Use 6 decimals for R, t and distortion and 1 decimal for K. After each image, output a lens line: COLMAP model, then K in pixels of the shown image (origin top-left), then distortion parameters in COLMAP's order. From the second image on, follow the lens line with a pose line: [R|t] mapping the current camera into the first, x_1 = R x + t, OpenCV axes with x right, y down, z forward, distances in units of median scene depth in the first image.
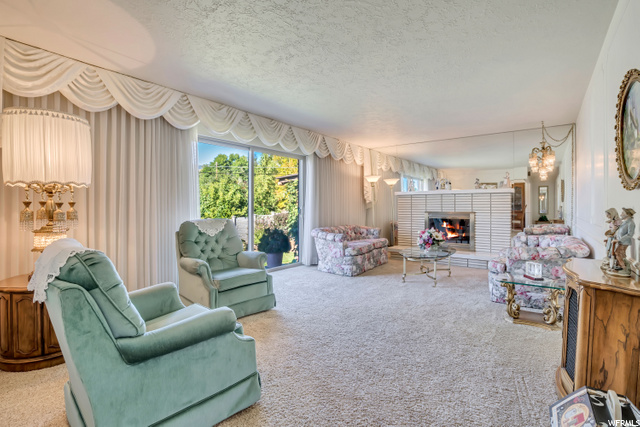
lens RADIAL K [[300.0, 0, 319.5], [0, 300.0, 205.6], [0, 0, 1]] dist [-0.053089, 0.016488]
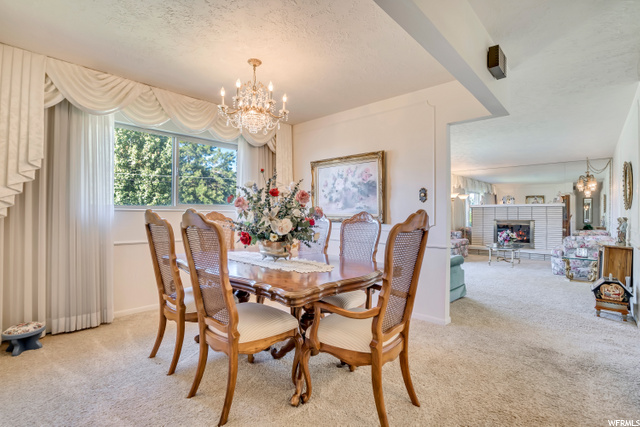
lens RADIAL K [[301.4, 0, 318.6], [0, 301.4, 212.7], [0, 0, 1]] dist [-0.053125, 0.018278]
pose [[0.995782, 0.004491, -0.091644, -0.344165], [-0.004938, 0.999977, -0.004658, -0.001490], [0.091621, 0.005091, 0.995781, -0.450661]]
